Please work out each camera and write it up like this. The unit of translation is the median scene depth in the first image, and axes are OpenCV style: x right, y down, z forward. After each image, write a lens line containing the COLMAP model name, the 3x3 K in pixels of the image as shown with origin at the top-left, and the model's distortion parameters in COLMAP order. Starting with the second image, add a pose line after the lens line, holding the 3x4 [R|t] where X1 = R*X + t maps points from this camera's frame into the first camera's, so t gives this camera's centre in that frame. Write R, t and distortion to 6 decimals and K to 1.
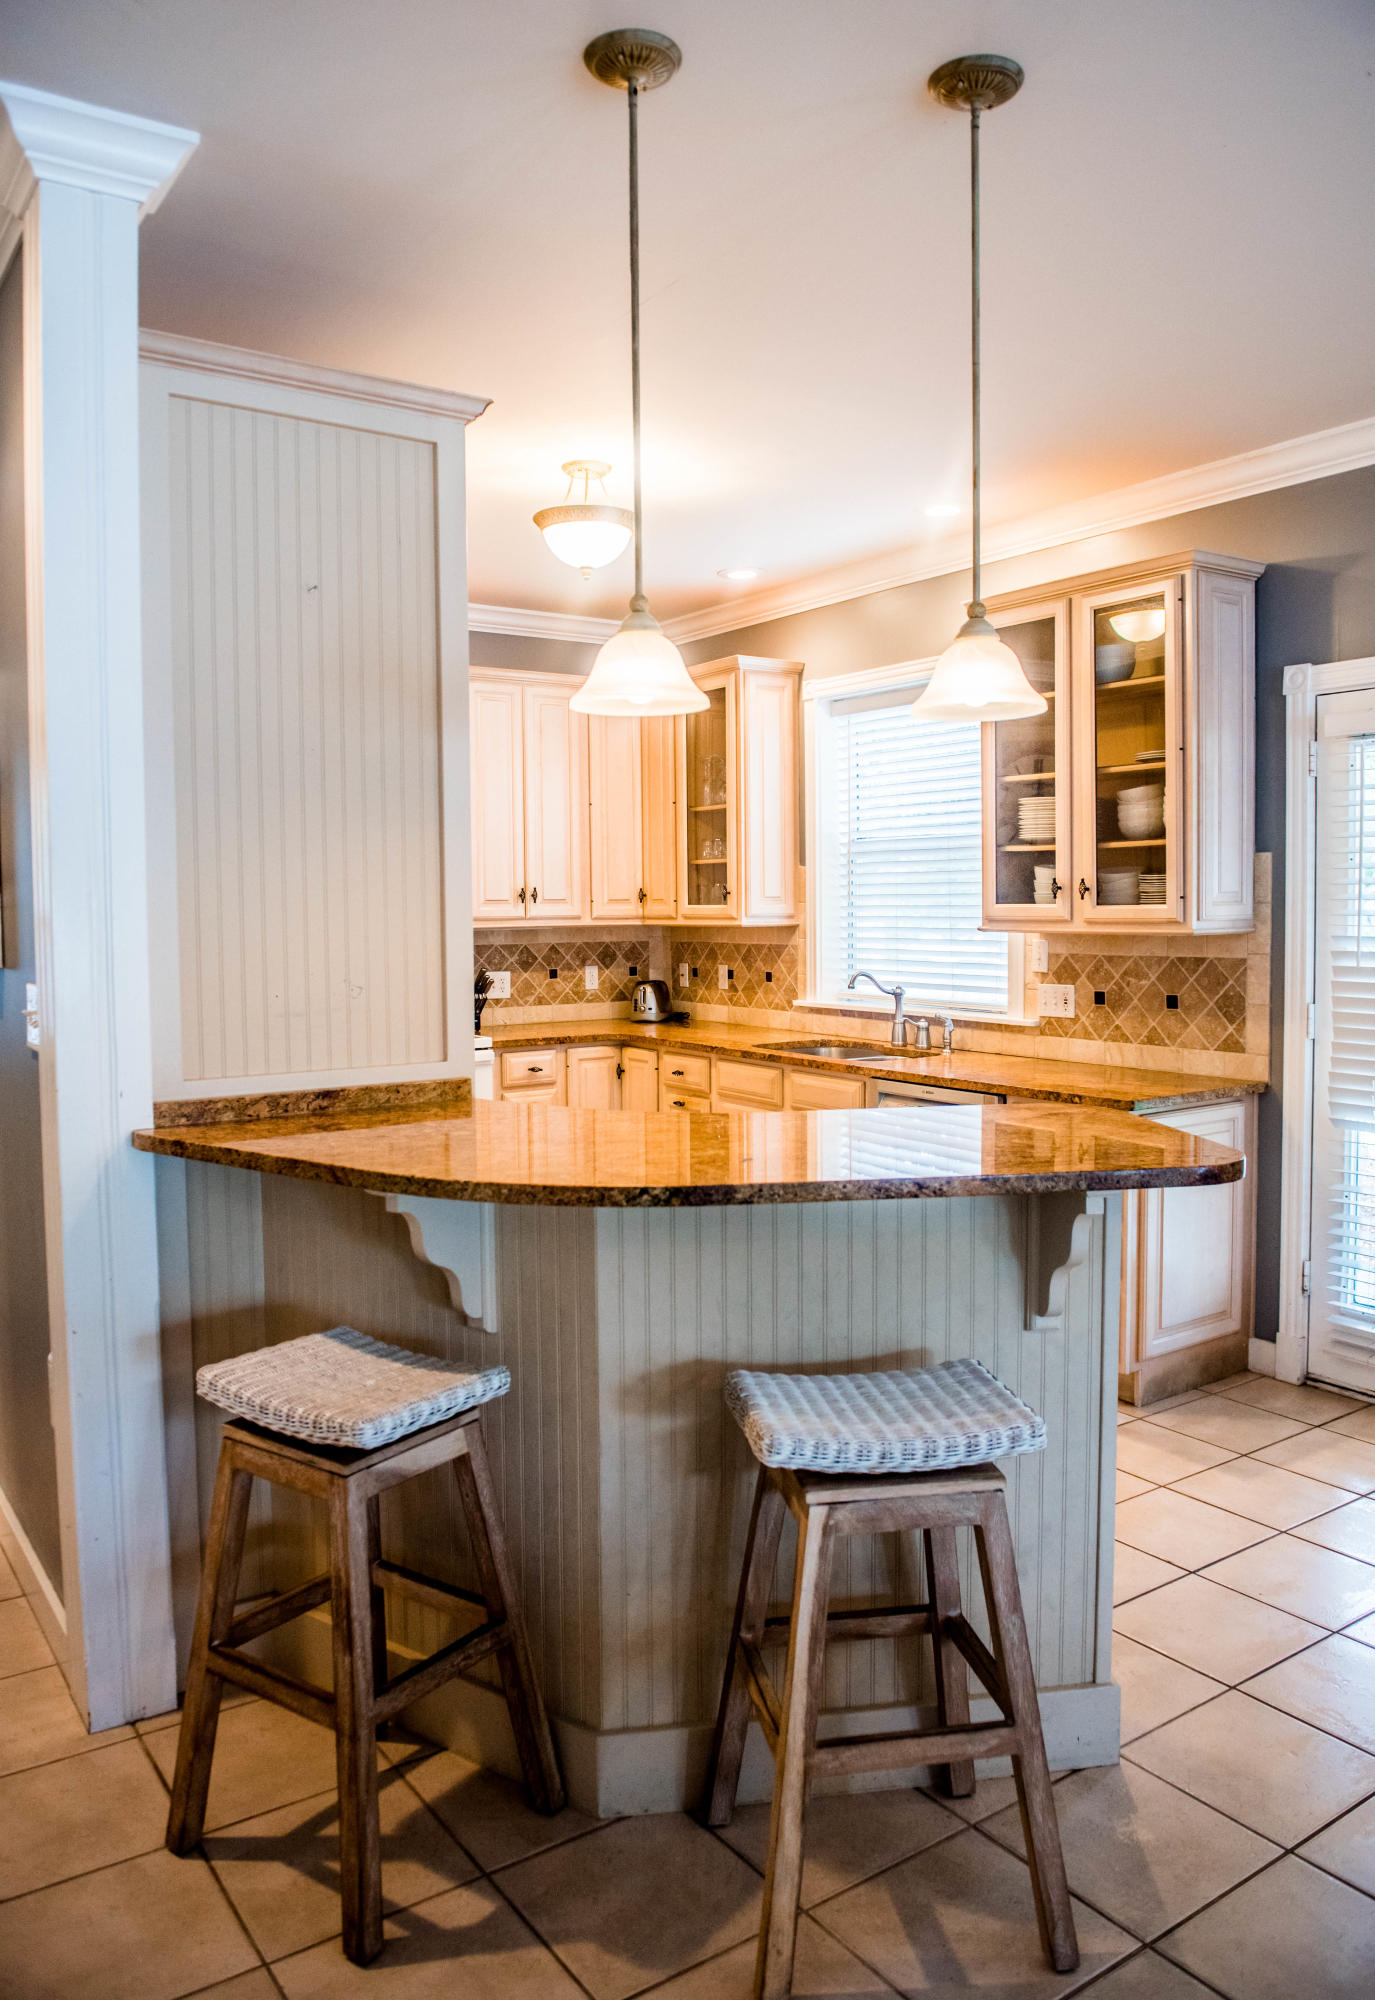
lens RADIAL K [[1456.1, 0, 670.6], [0, 1456.1, 965.4], [0, 0, 1]] dist [-0.052338, 0.004112]
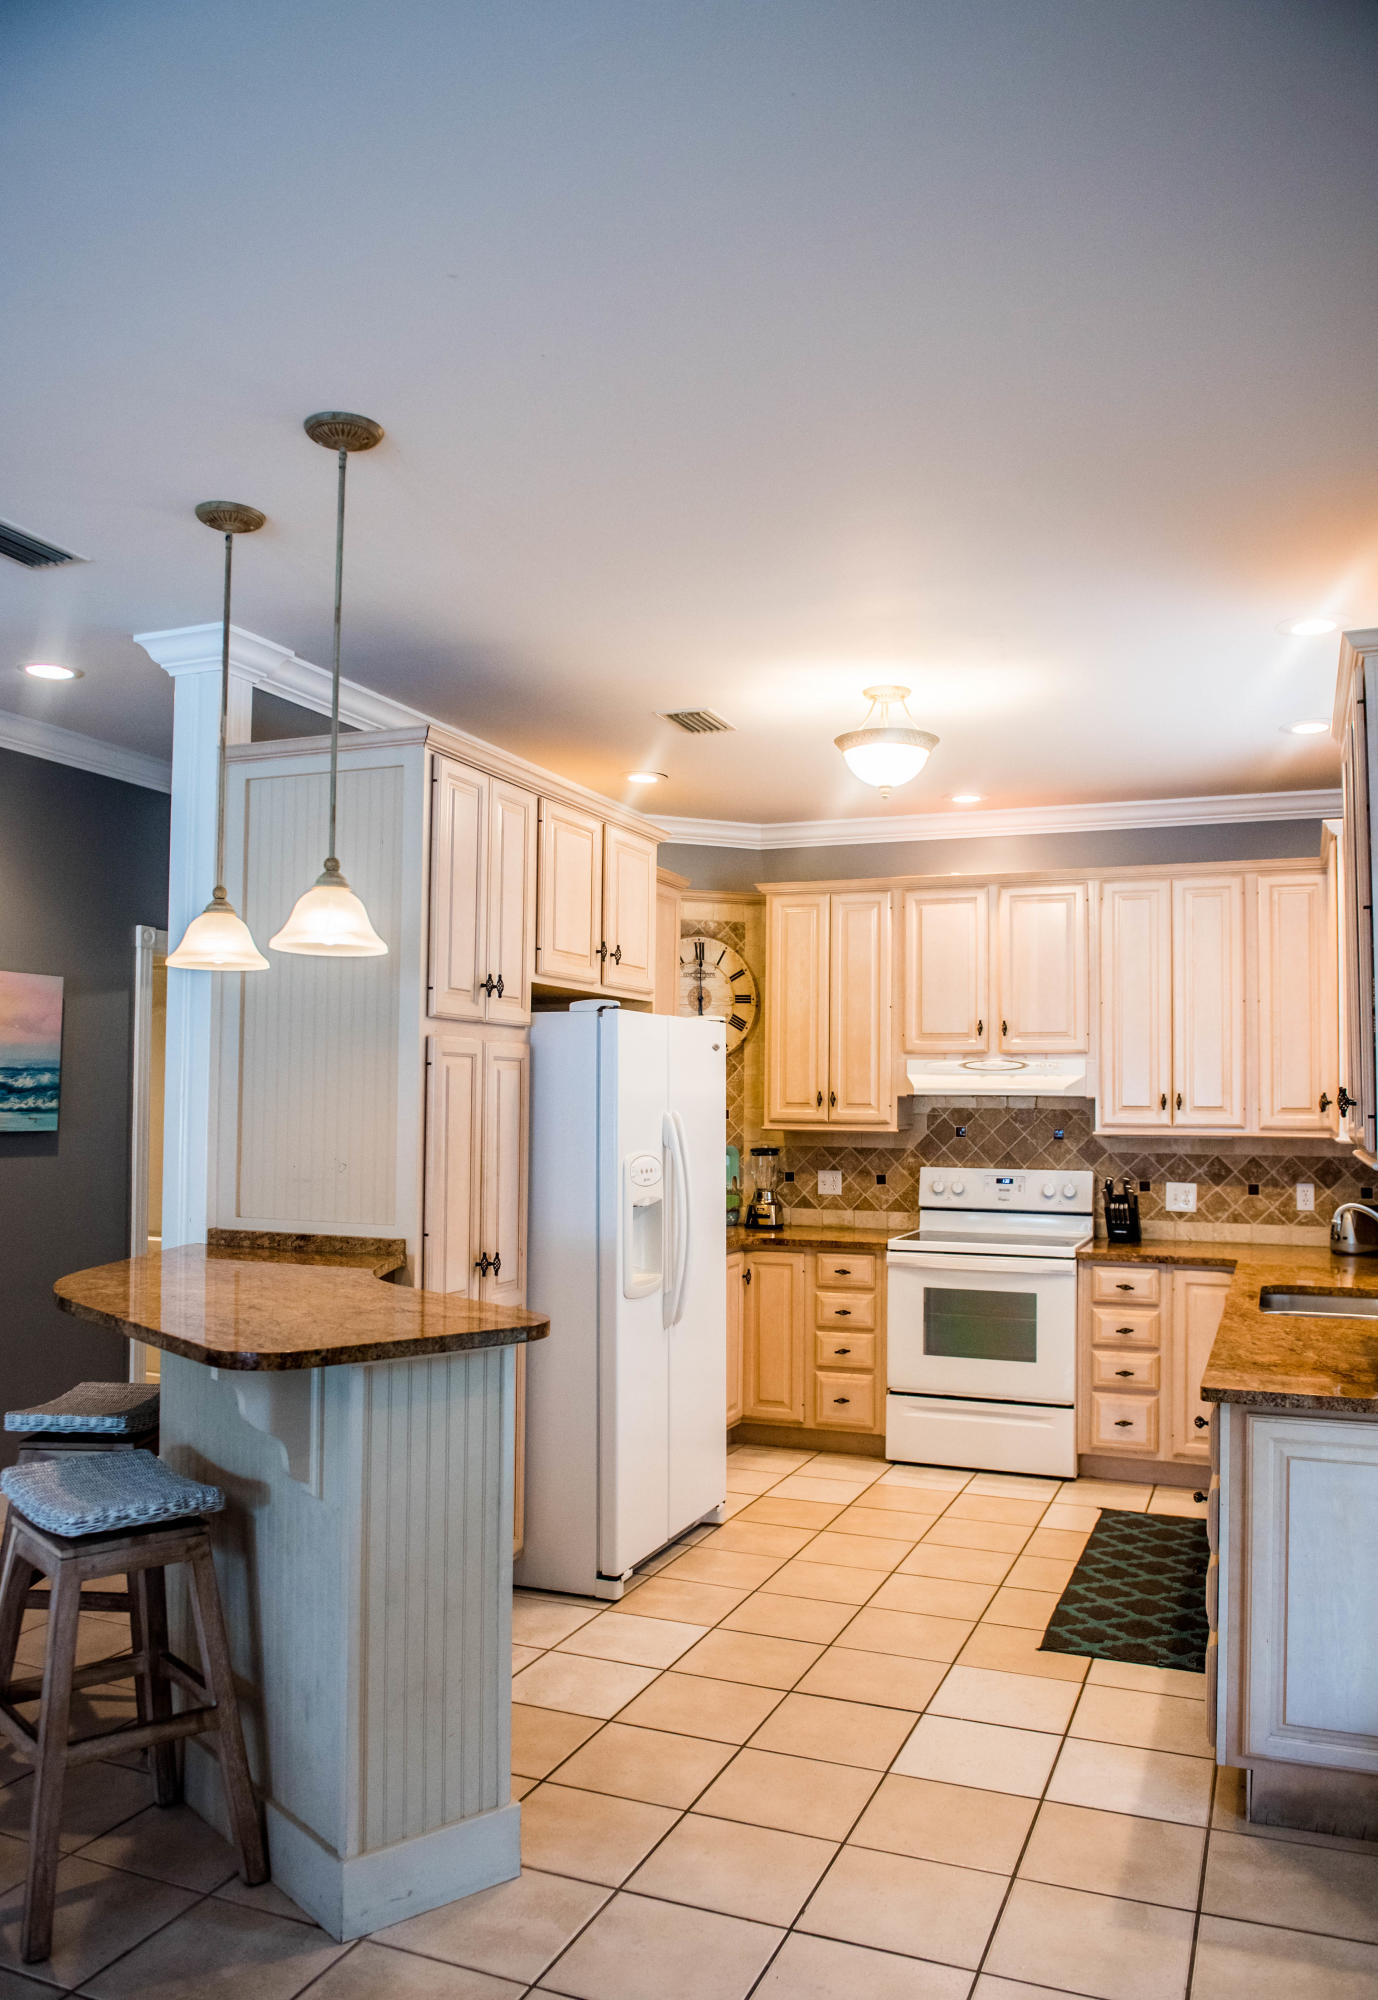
lens RADIAL K [[1456.1, 0, 688.3], [0, 1456.1, 1048.8], [0, 0, 1]] dist [-0.052338, 0.004112]
pose [[0.547163, -0.015772, -0.836878, 0.511875], [-0.050828, 0.997351, -0.052029, -0.018009], [0.835482, 0.071005, 0.544912, 0.232784]]
